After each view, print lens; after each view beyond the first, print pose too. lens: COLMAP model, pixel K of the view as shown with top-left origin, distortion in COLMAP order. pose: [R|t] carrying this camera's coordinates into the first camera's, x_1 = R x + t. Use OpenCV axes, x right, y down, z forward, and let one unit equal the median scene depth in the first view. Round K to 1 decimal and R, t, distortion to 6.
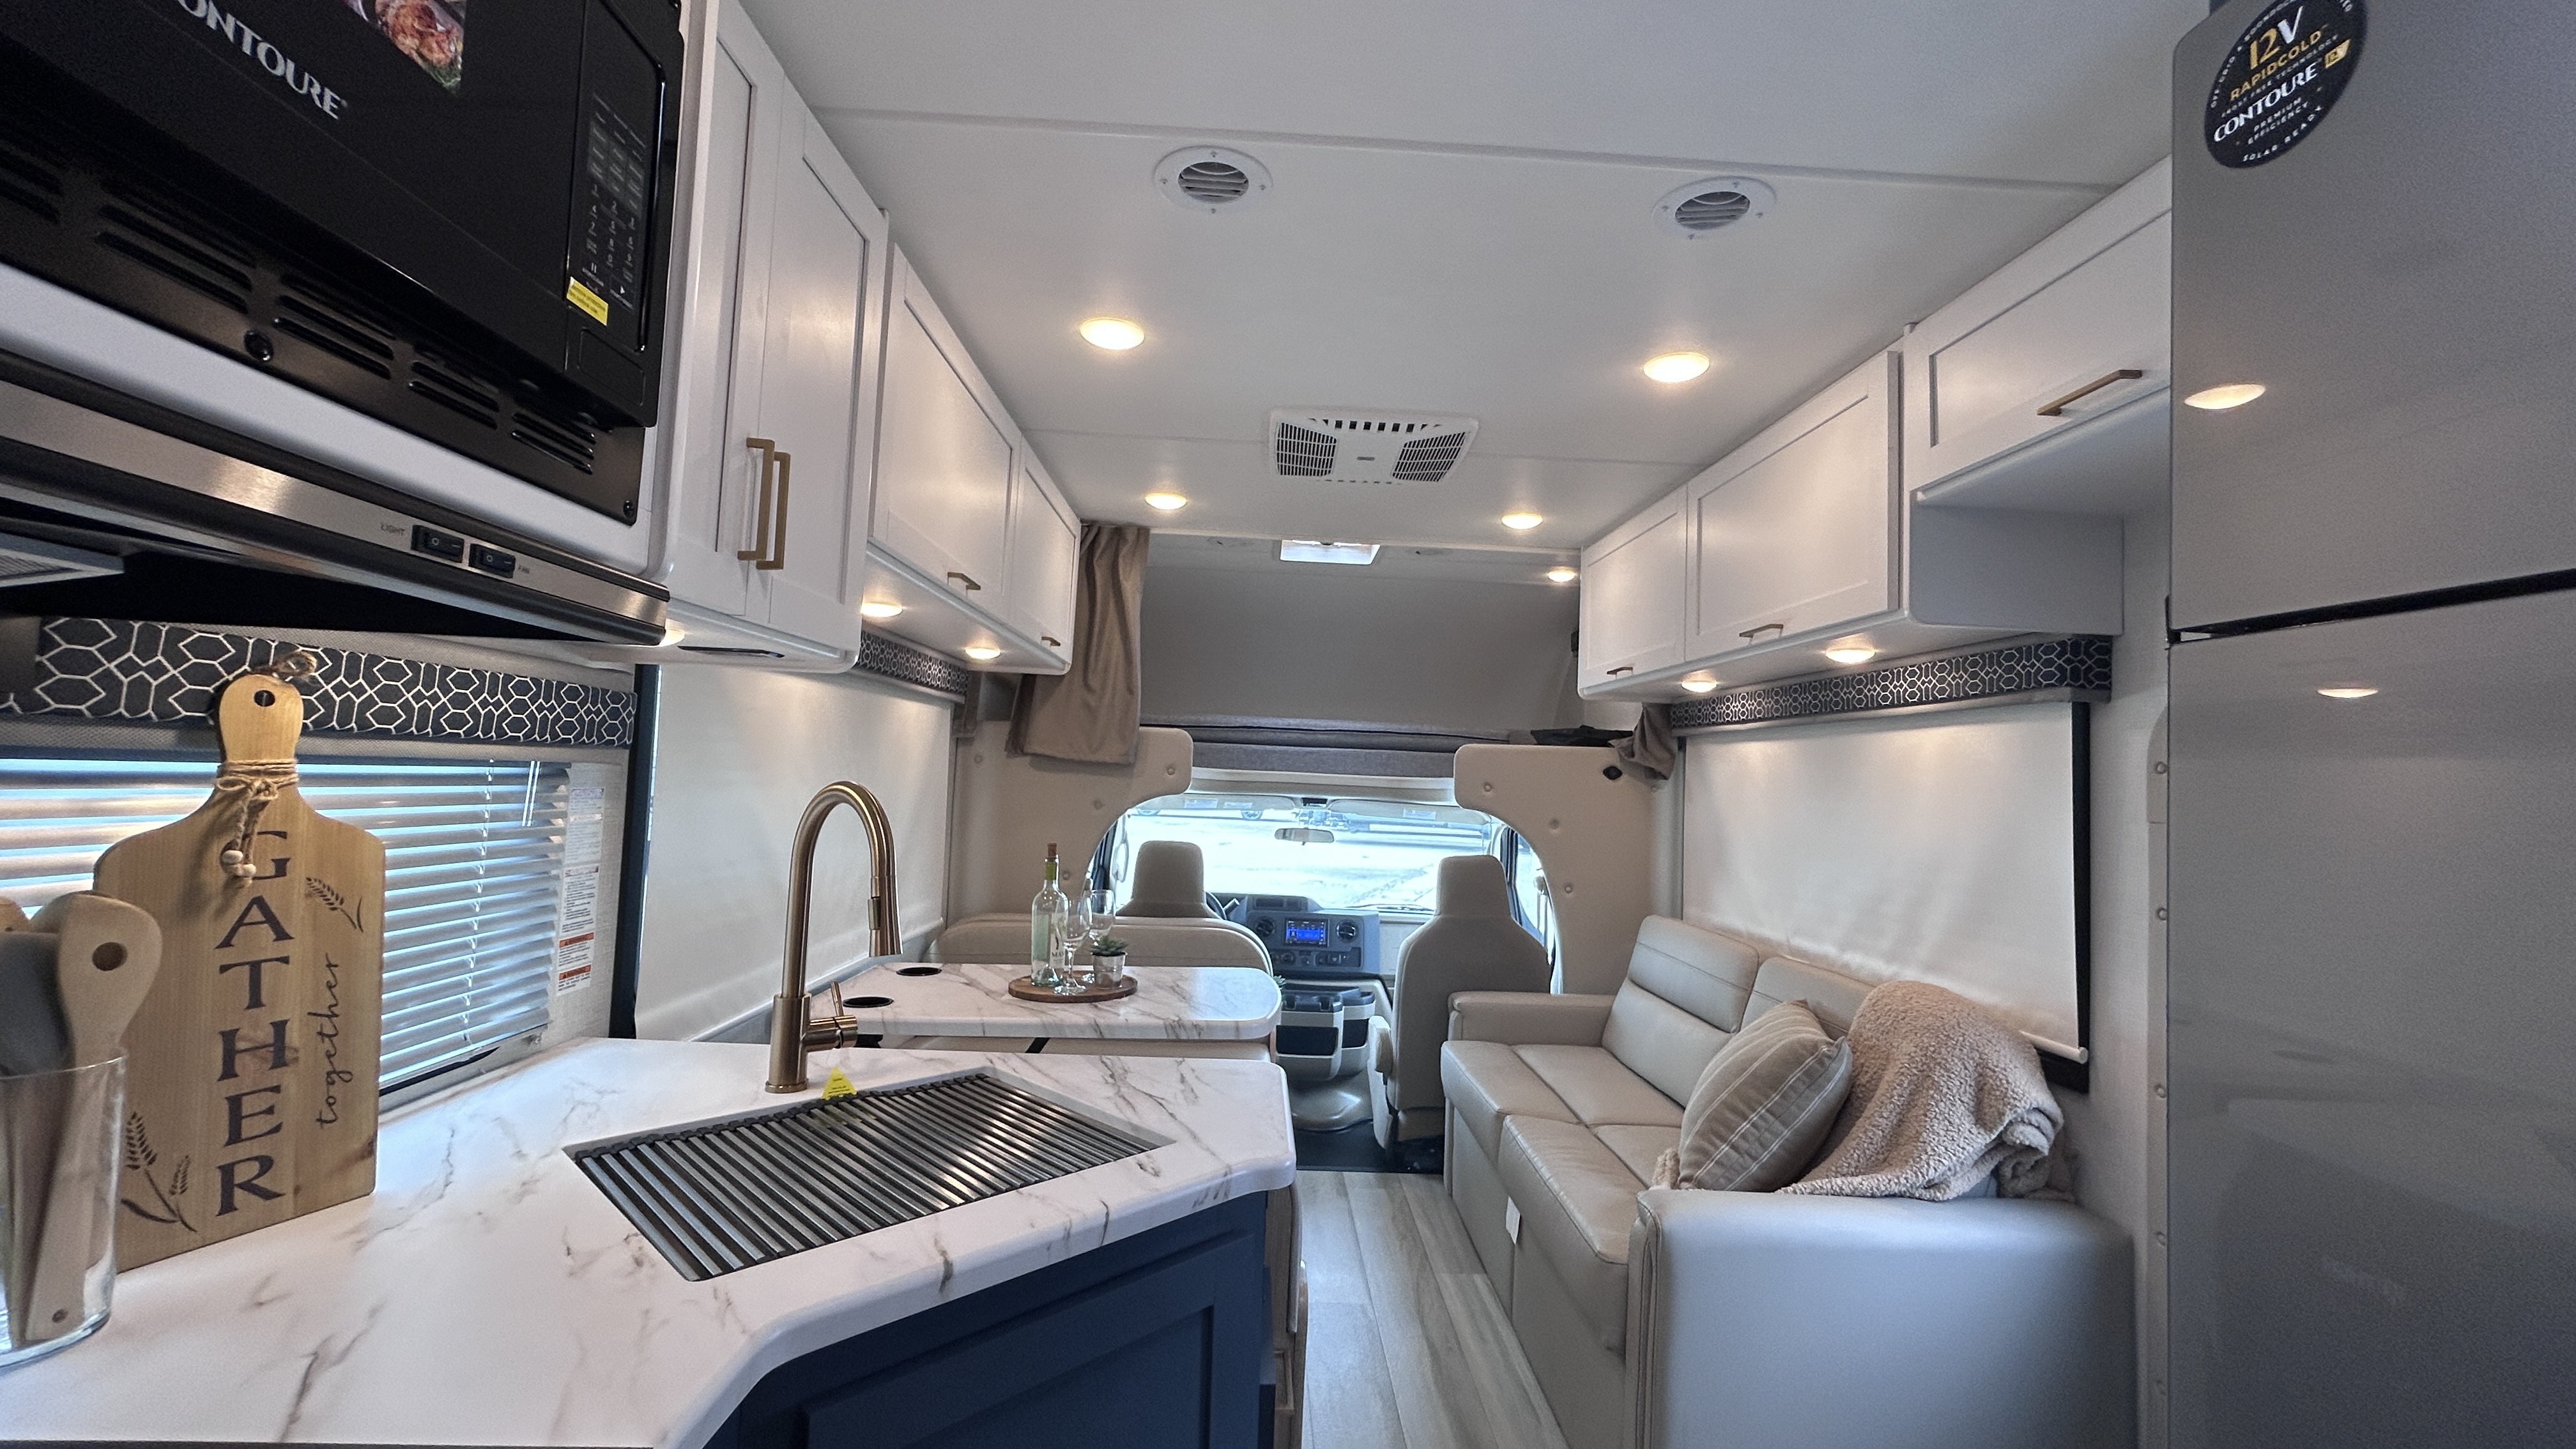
lens RADIAL K [[1037.4, 0, 1279.6], [0, 1037.4, 718.7], [0, 0, 1]] dist [-0.002833, 0.001499]
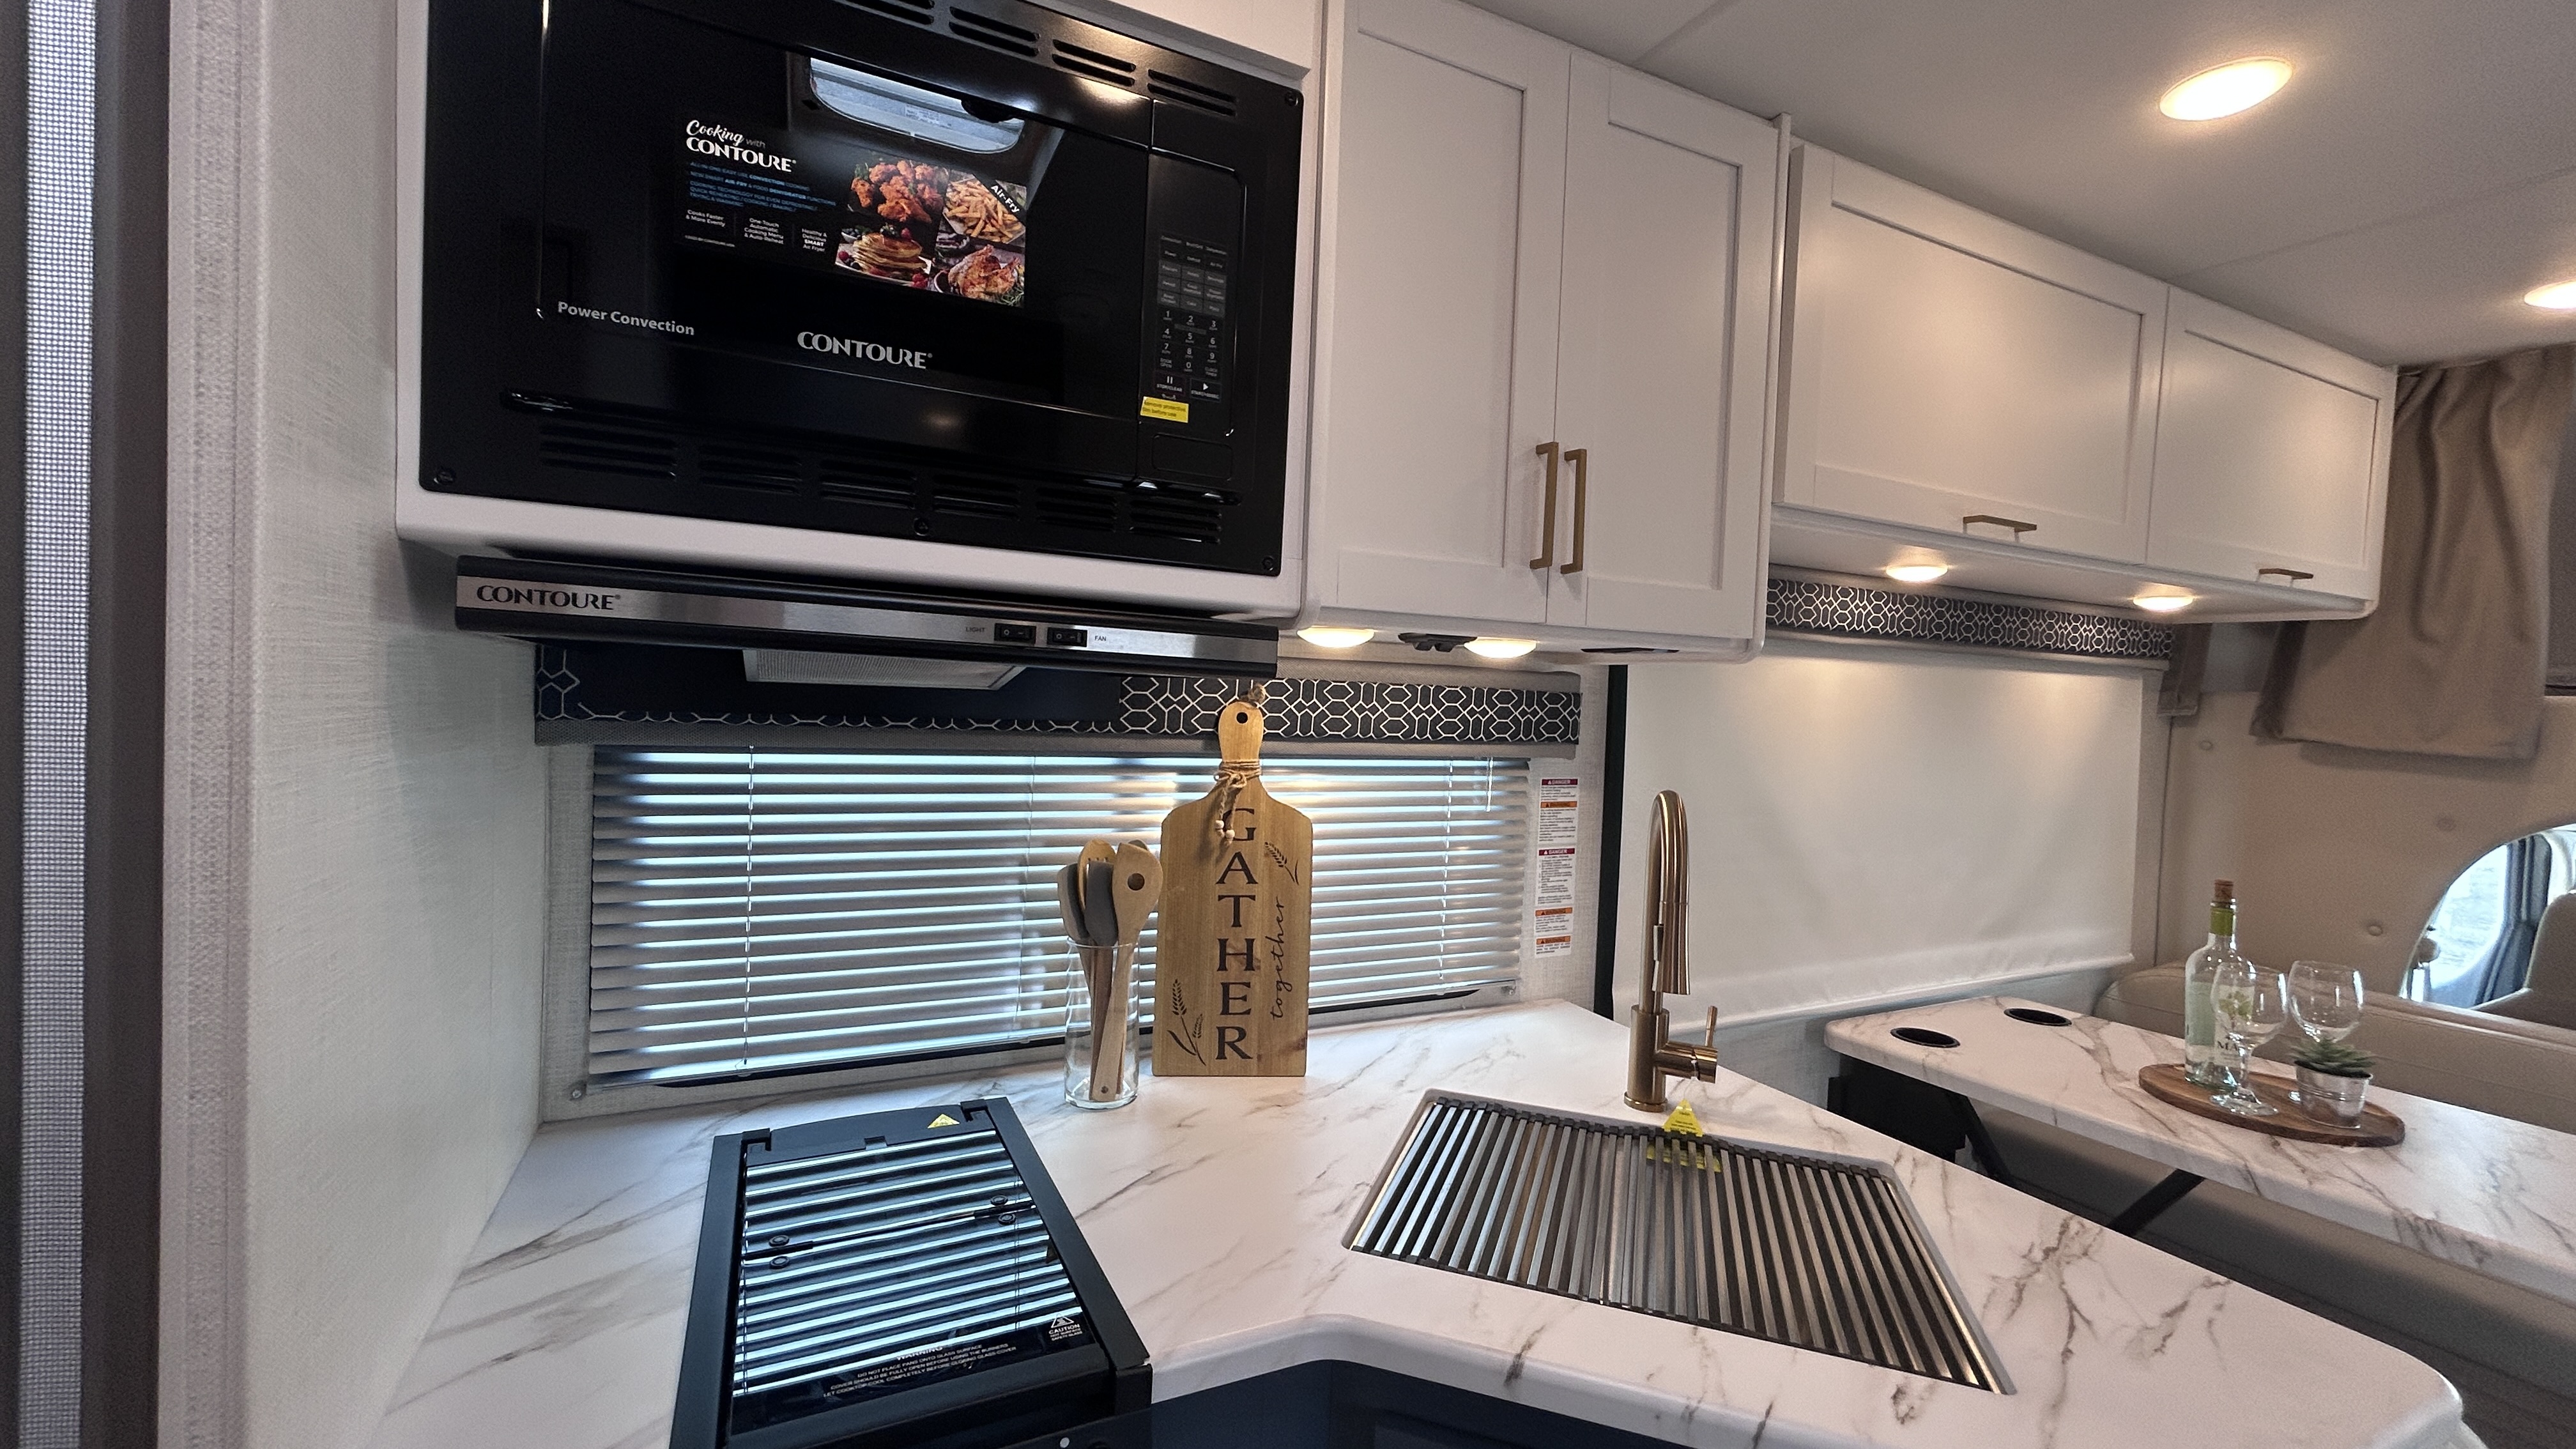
lens RADIAL K [[1037.4, 0, 1283.6], [0, 1037.4, 724.1], [0, 0, 1]] dist [-0.002833, 0.001499]
pose [[0.411678, 0.004165, -0.911320, 0.146881], [0.031157, 0.999341, 0.018642, -0.013832], [0.910797, -0.036068, 0.411277, 0.173916]]
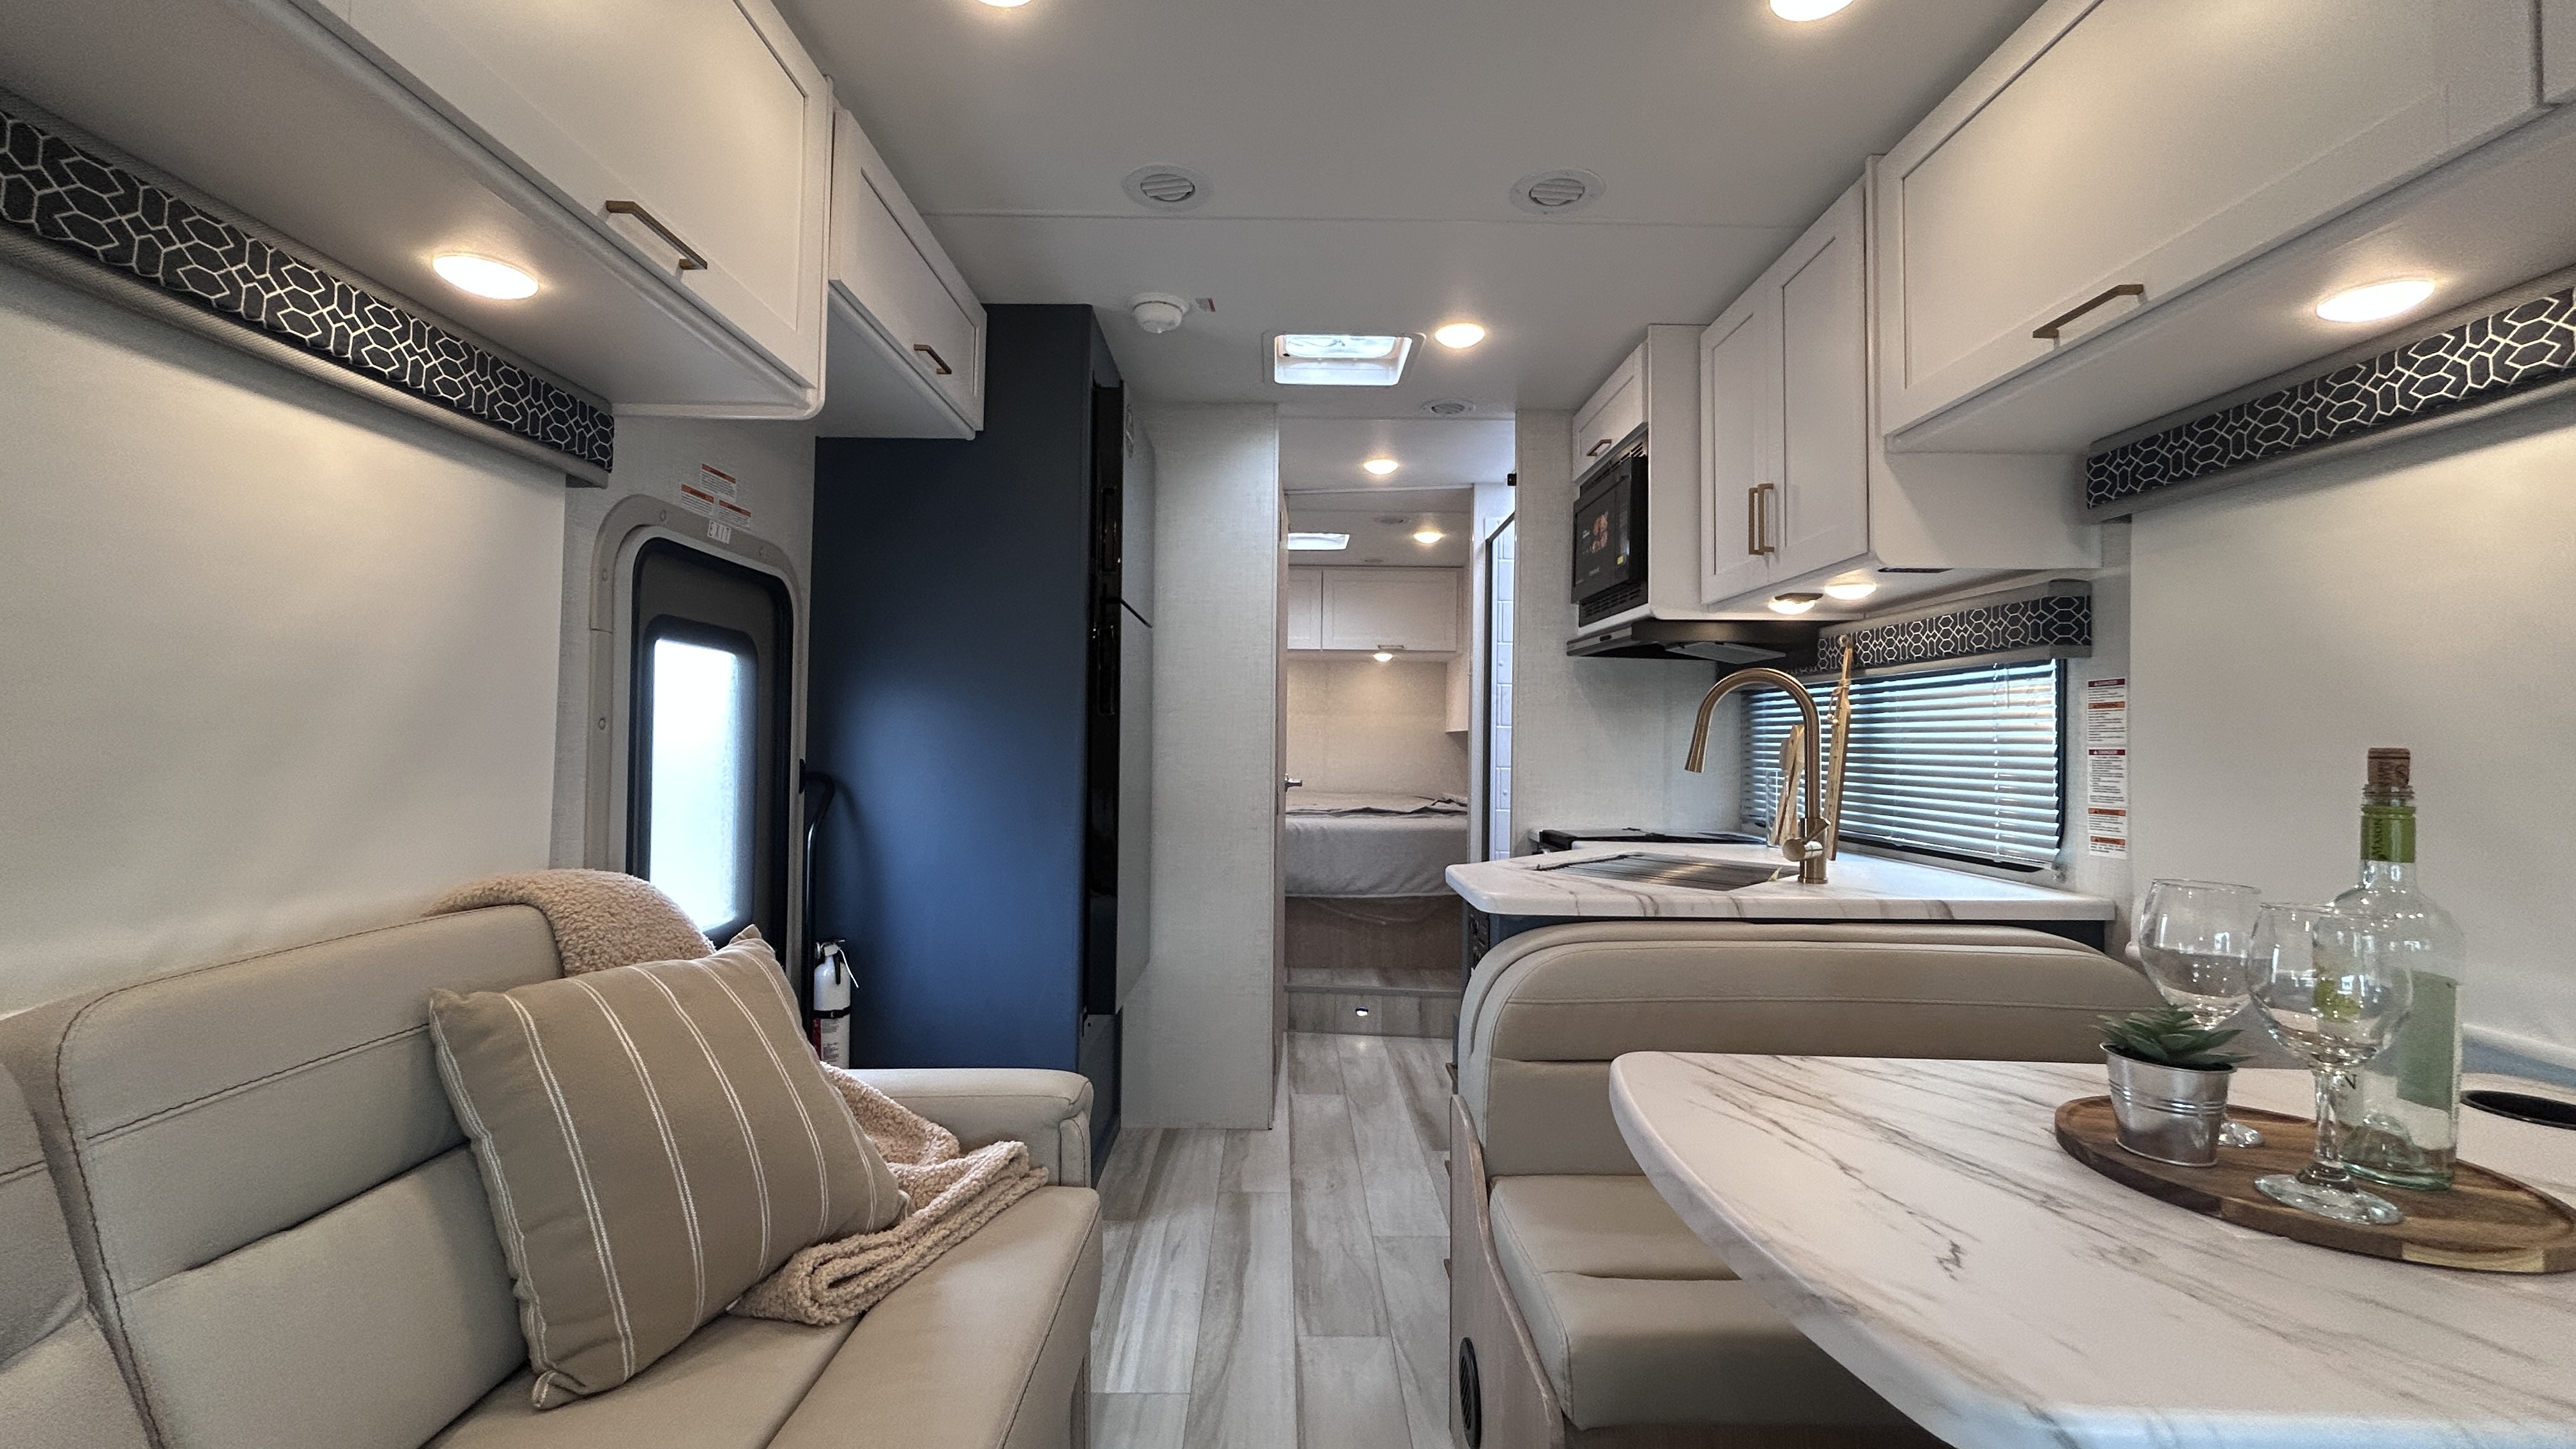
lens RADIAL K [[1037.4, 0, 1283.9], [0, 1037.4, 728.7], [0, 0, 1]] dist [-0.002833, 0.001499]
pose [[-0.998325, -0.051410, 0.026550, 0.127849], [-0.053204, 0.995986, -0.071983, 0.160786], [-0.022742, -0.073275, -0.997052, 1.379420]]
